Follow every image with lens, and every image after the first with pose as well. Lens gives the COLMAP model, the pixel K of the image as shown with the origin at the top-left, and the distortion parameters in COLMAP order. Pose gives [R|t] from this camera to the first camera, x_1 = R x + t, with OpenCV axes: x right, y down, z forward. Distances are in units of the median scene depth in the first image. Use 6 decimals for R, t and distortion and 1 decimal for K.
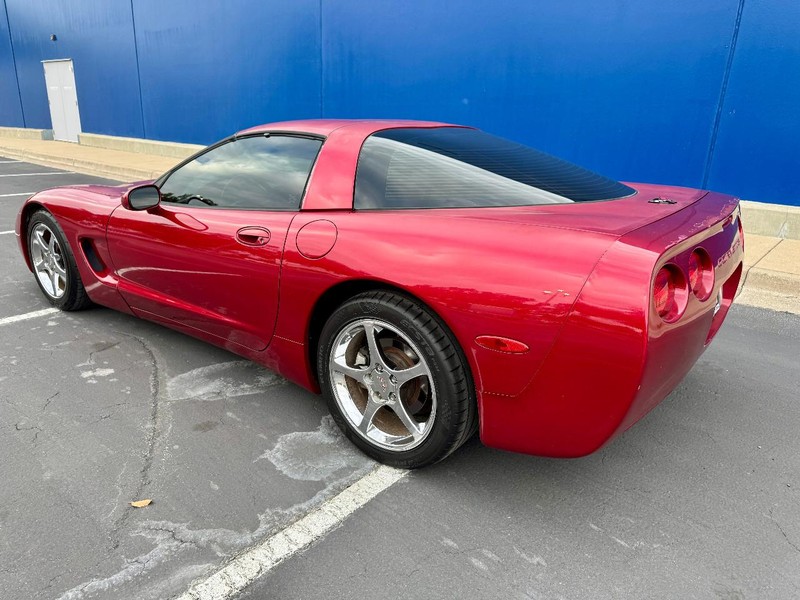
lens RADIAL K [[566.2, 0, 404.8], [0, 566.2, 299.3], [0, 0, 1]] dist [0.007830, -0.002644]
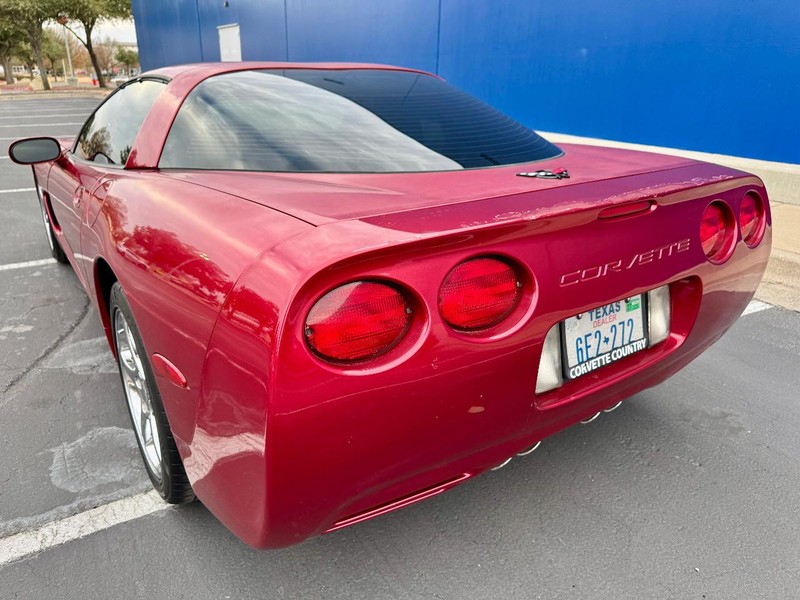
lens RADIAL K [[574.7, 0, 408.5], [0, 574.7, 297.0], [0, 0, 1]] dist [0.006595, 0.001523]
pose [[0.950534, 0.100793, -0.293812, 0.199652], [-0.086397, 0.994354, 0.061605, -0.023218], [0.298362, -0.033173, 0.953876, 0.126486]]
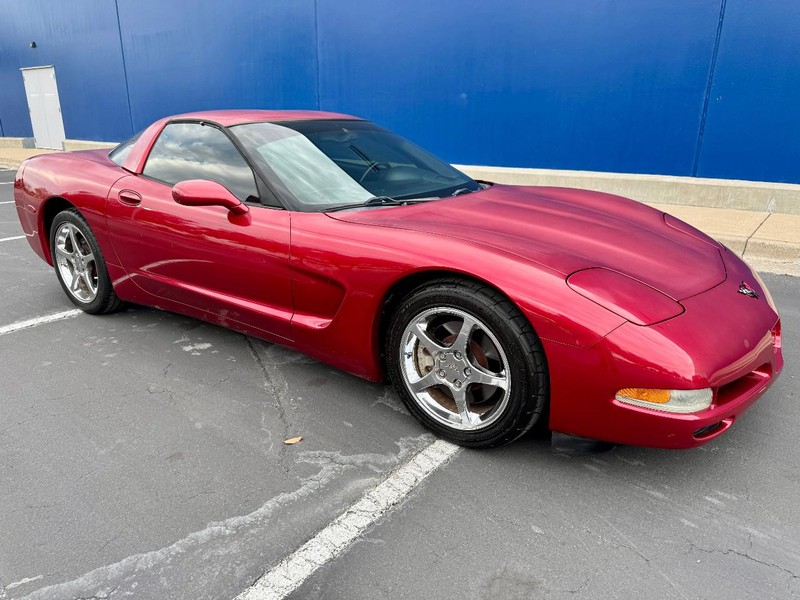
lens RADIAL K [[567.6, 0, 400.0], [0, 567.6, 300.0], [0, 0, 1]] dist [0.021054, -0.016884]
pose [[0.998147, -0.043001, 0.043060, -0.096912], [0.042965, 0.999075, 0.001756, 0.027168], [-0.043096, 0.000098, 0.999071, -0.062083]]
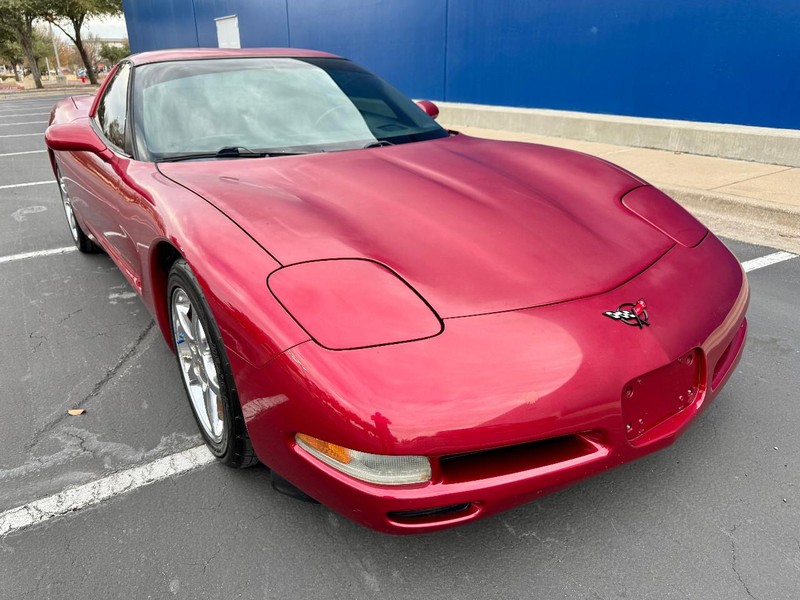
lens RADIAL K [[573.0, 0, 402.2], [0, 573.0, 300.3], [0, 0, 1]] dist [0.008366, -0.002546]
pose [[0.955650, 0.075189, -0.284746, 0.145215], [-0.053013, 0.994986, 0.084813, 0.008443], [0.289695, -0.065957, 0.954844, 0.051943]]
